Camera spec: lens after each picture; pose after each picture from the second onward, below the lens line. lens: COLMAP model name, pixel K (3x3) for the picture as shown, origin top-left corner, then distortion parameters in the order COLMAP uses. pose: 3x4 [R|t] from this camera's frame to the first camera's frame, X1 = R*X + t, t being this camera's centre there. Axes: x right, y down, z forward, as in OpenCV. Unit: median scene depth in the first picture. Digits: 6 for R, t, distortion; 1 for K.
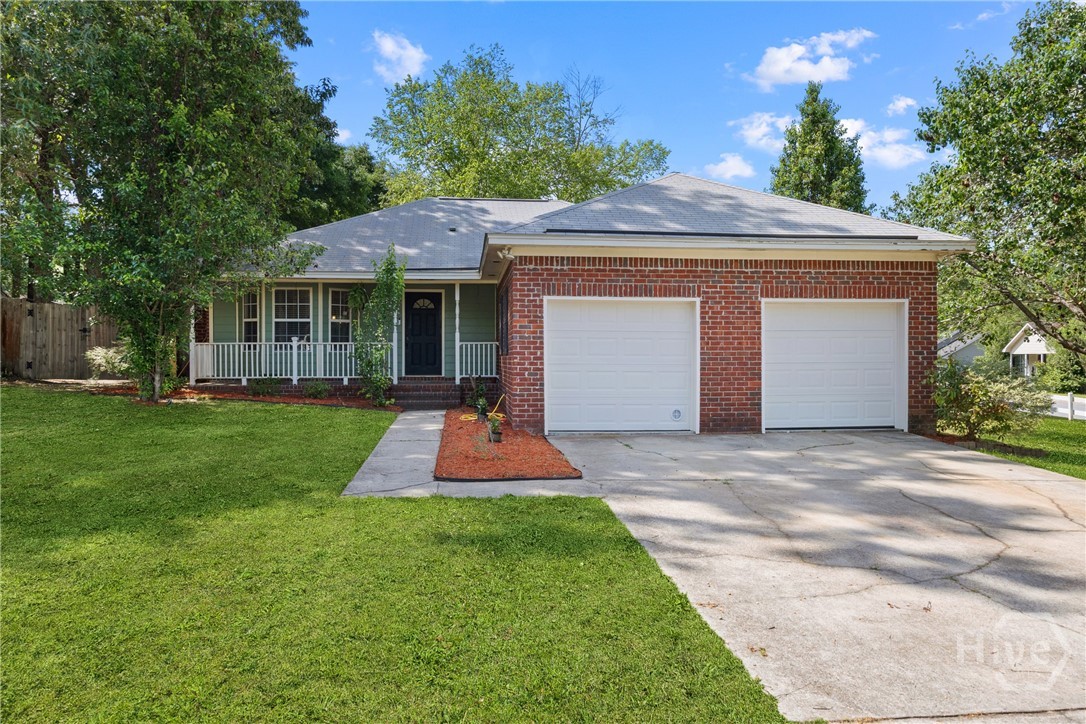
lens RADIAL K [[785.4, 0, 543.0], [0, 785.4, 362.0], [0, 0, 1]] dist [-0.002869, 0.000063]
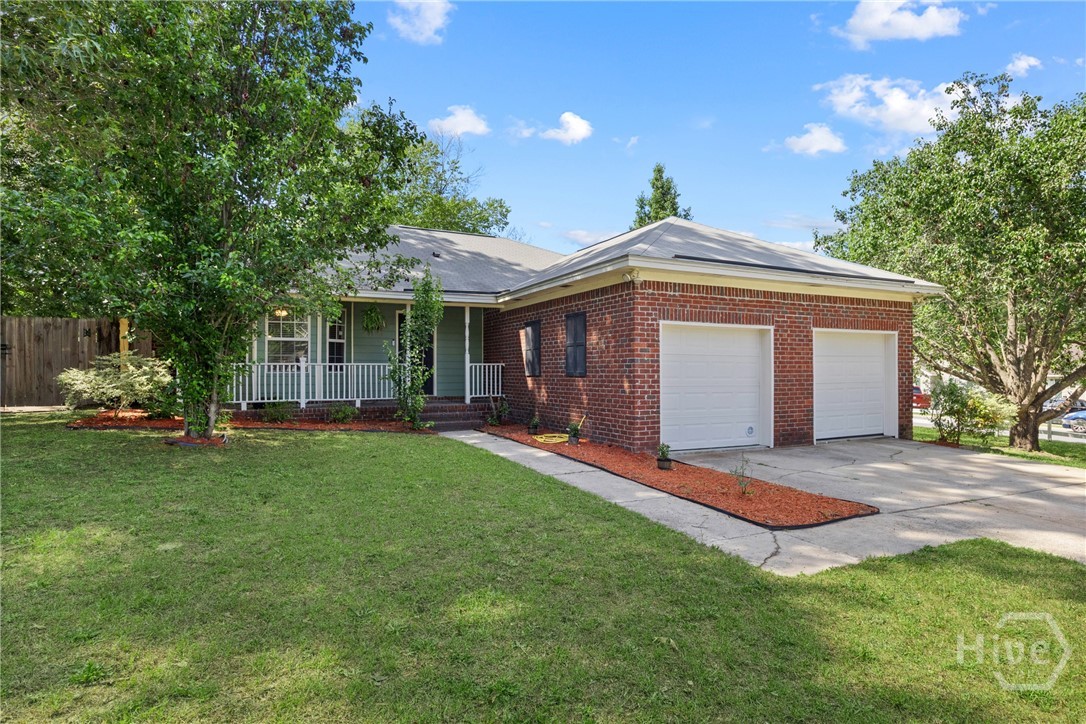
lens RADIAL K [[594.3, 0, 548.8], [0, 594.3, 369.7], [0, 0, 1]] dist [-0.003061, -0.000325]
pose [[0.936639, -0.000268, 0.350297, -0.317863], [0.003655, 0.999953, -0.009006, -0.010574], [-0.350278, 0.009716, 0.936595, 0.255748]]
